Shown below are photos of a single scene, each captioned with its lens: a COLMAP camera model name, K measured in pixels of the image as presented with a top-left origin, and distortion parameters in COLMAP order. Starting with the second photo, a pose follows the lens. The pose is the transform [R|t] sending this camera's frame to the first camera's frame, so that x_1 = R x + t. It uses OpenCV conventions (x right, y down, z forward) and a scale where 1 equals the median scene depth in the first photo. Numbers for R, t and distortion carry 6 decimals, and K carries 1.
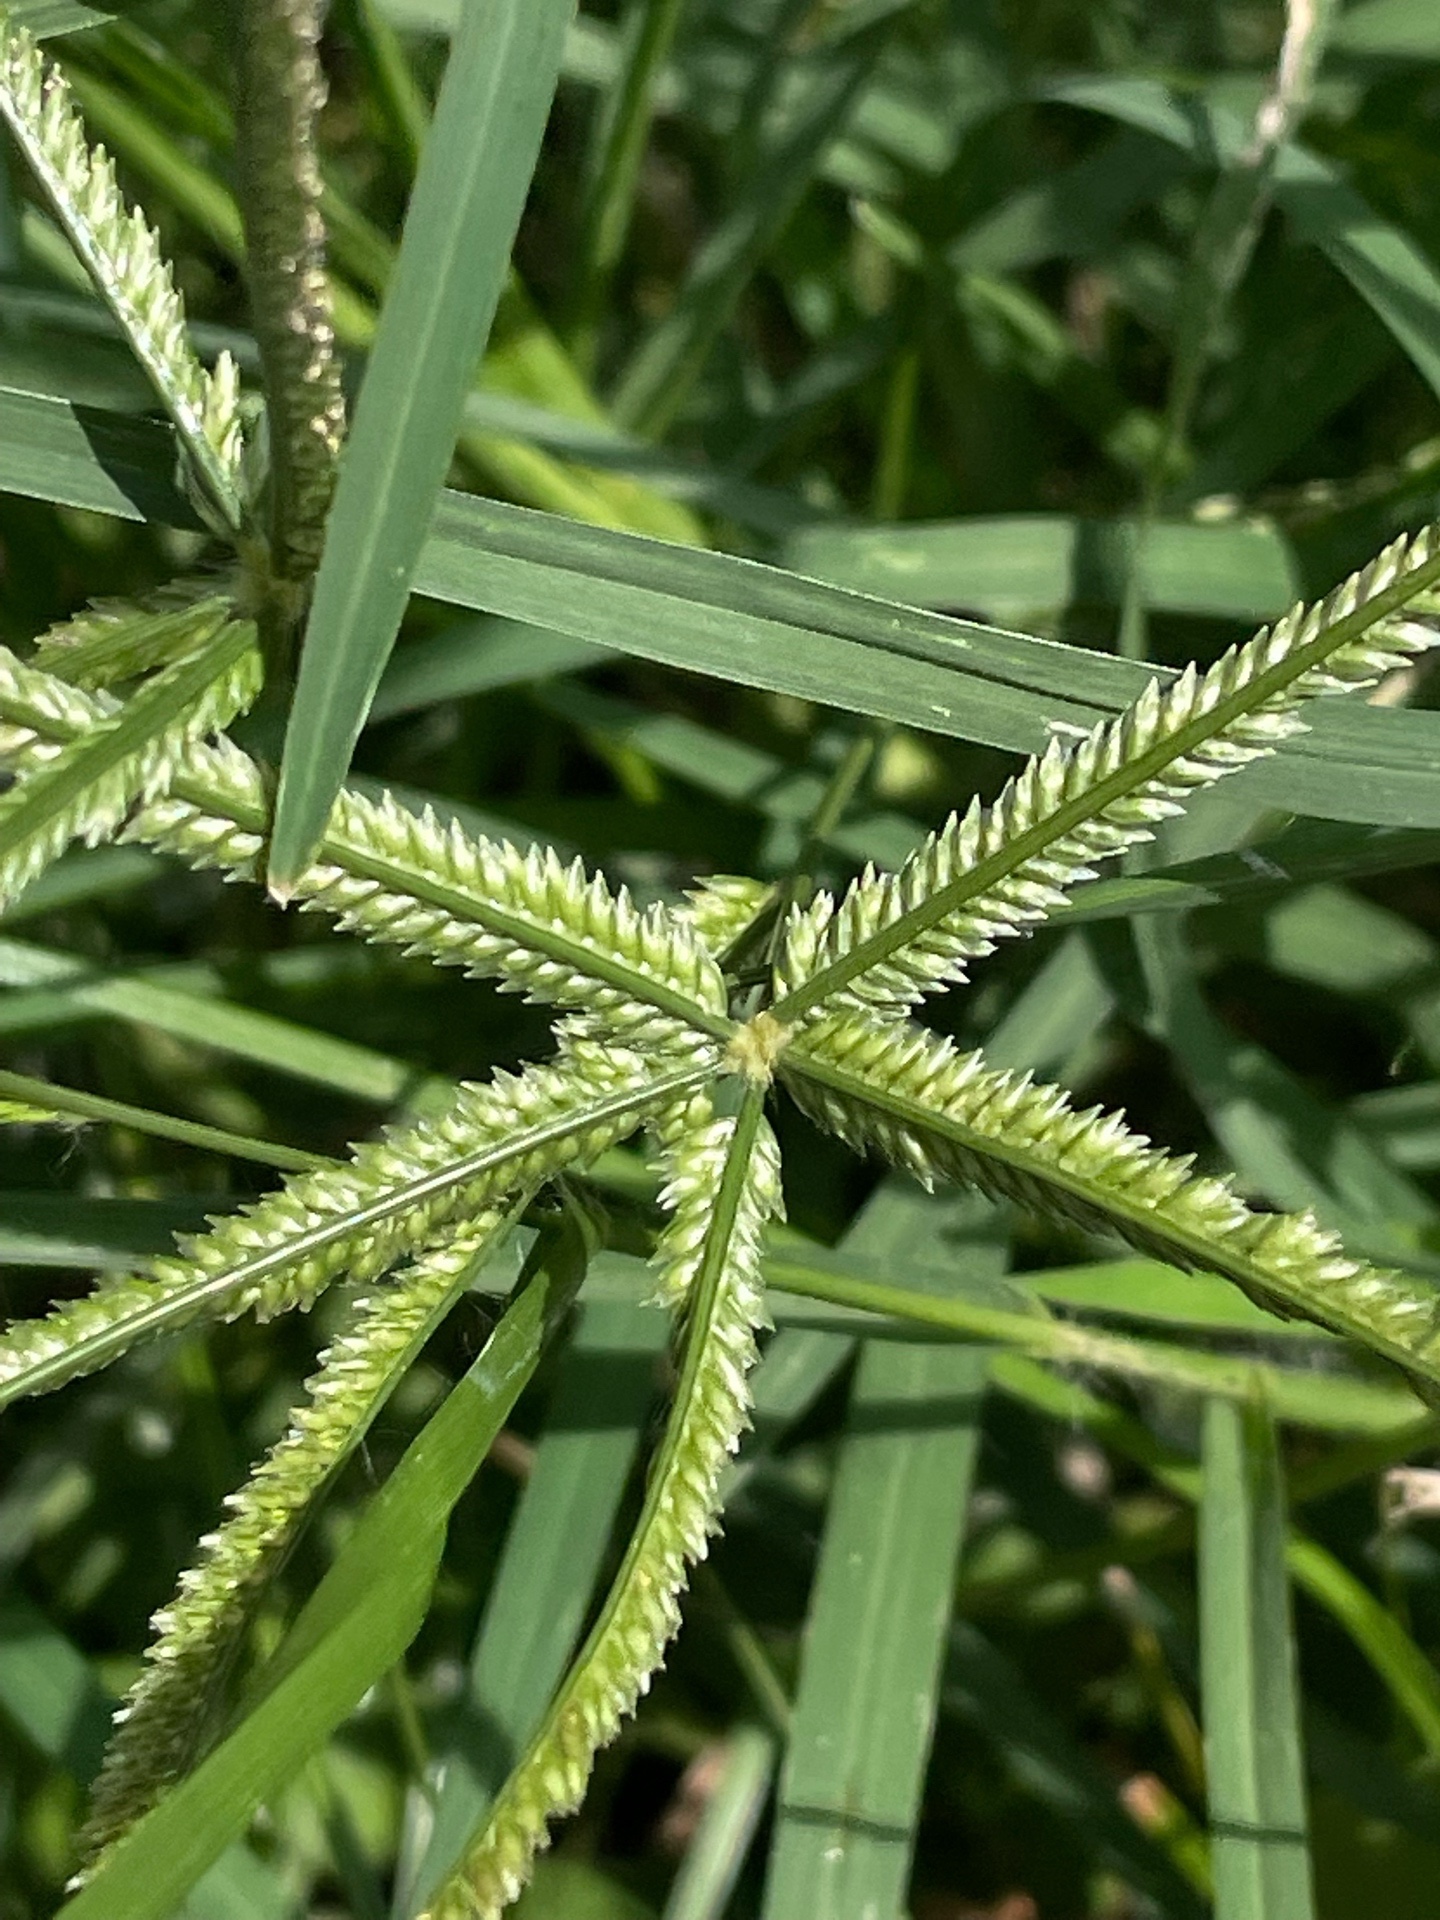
lens RADIAL K [[5741.5, 0, 658.5], [0, 5741.5, 833.5], [0, 0, 1]] dist [0.095047, 0.000000]
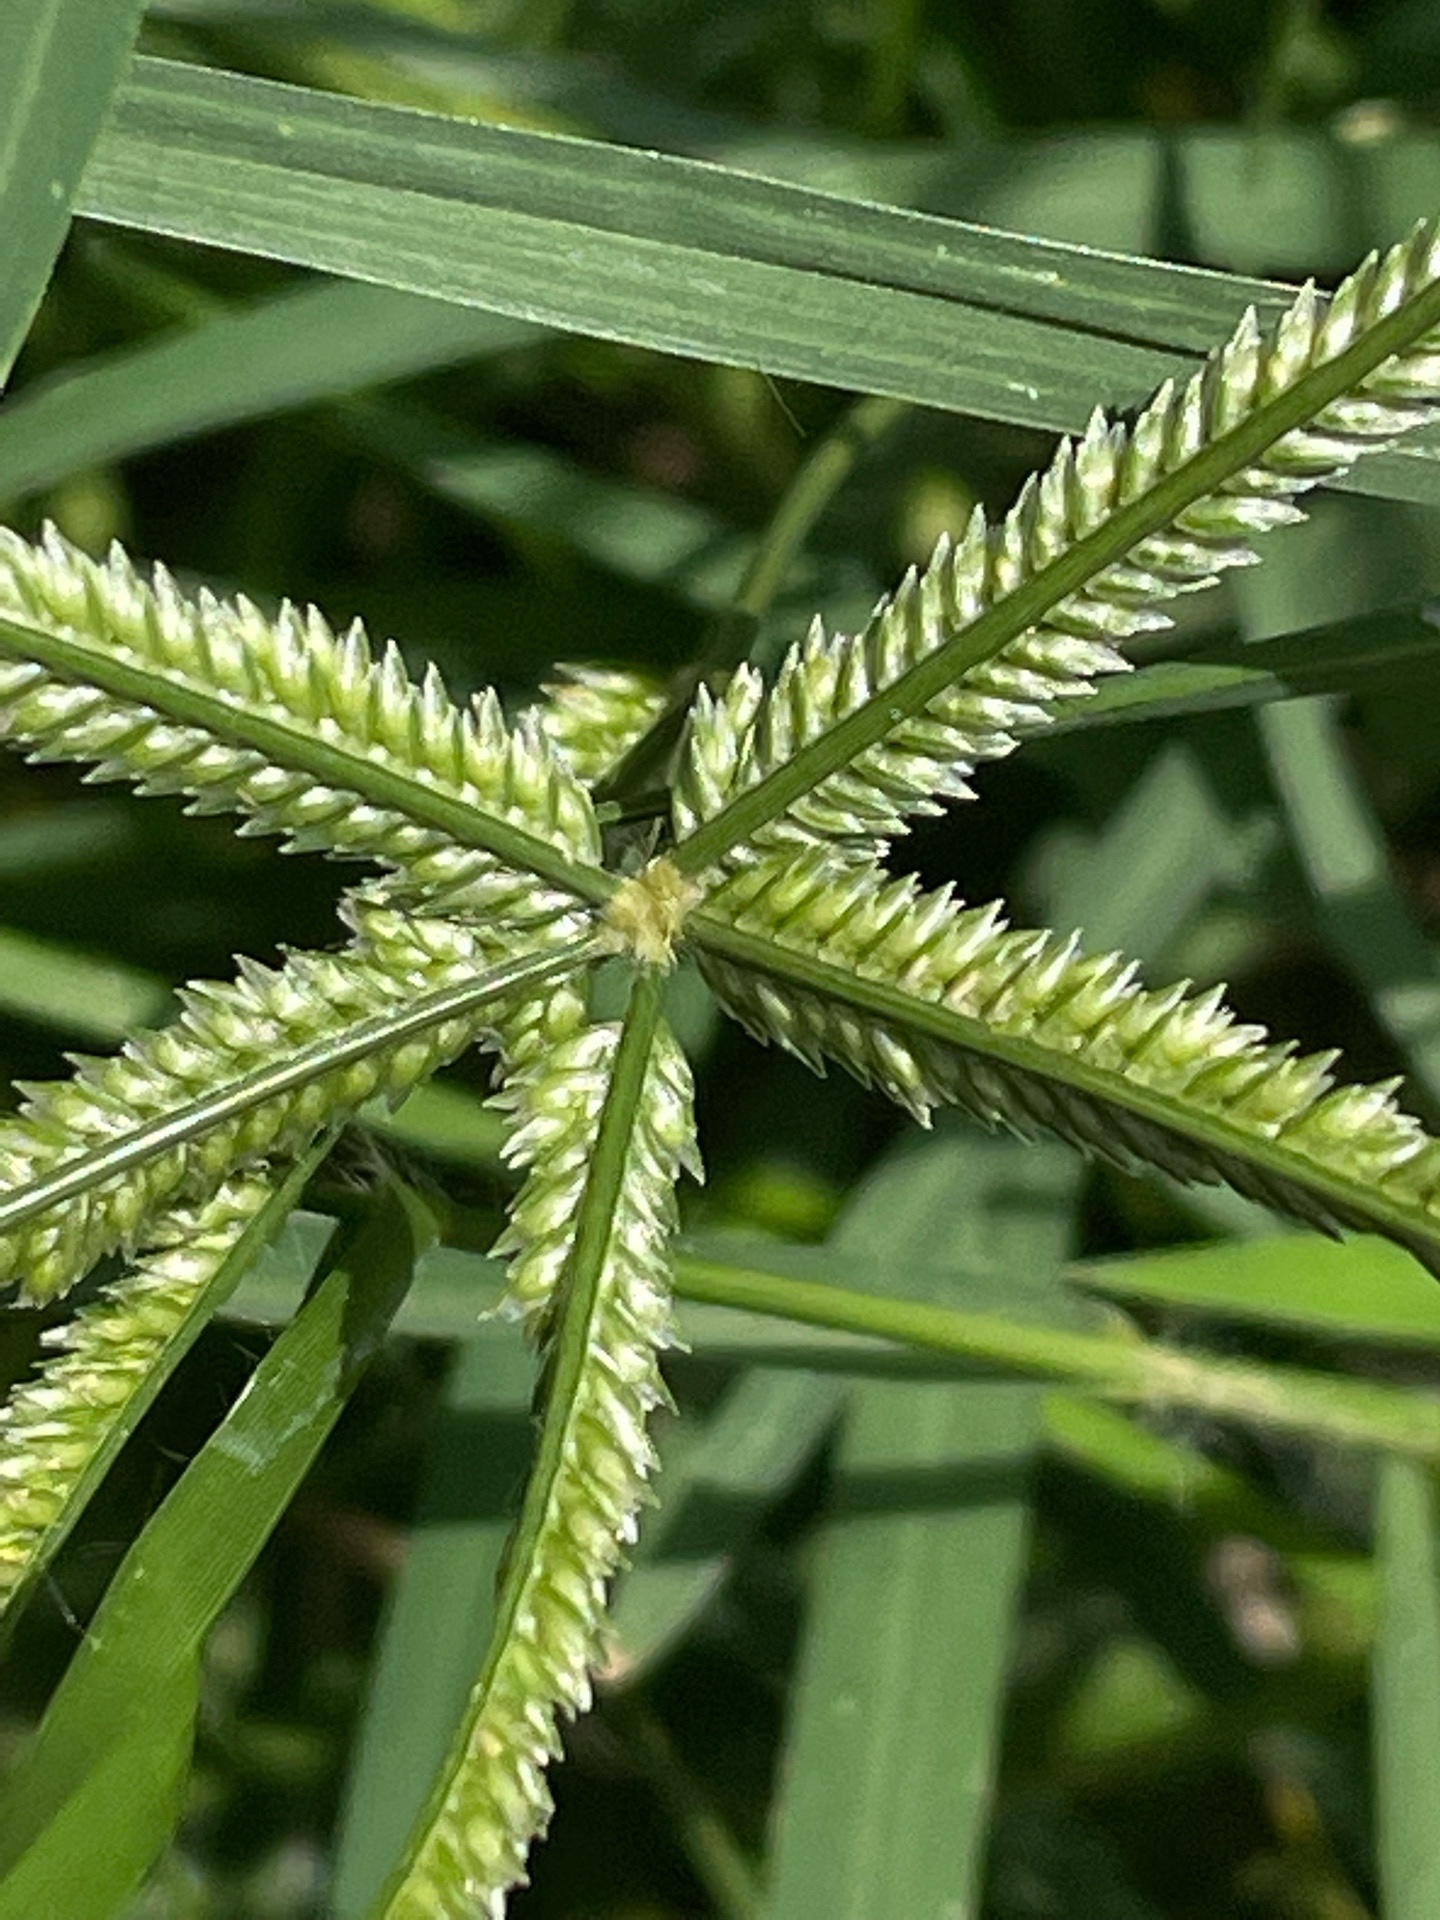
lens RADIAL K [[7888.8, 0, 735.9], [0, 7888.8, 944.3], [0, 0, 1]] dist [0.008333, 0.000000]
pose [[0.999346, -0.032589, 0.015663, 0.013080], [0.032154, 0.999111, 0.027276, 0.017494], [-0.016538, -0.026755, 0.999505, 0.124031]]
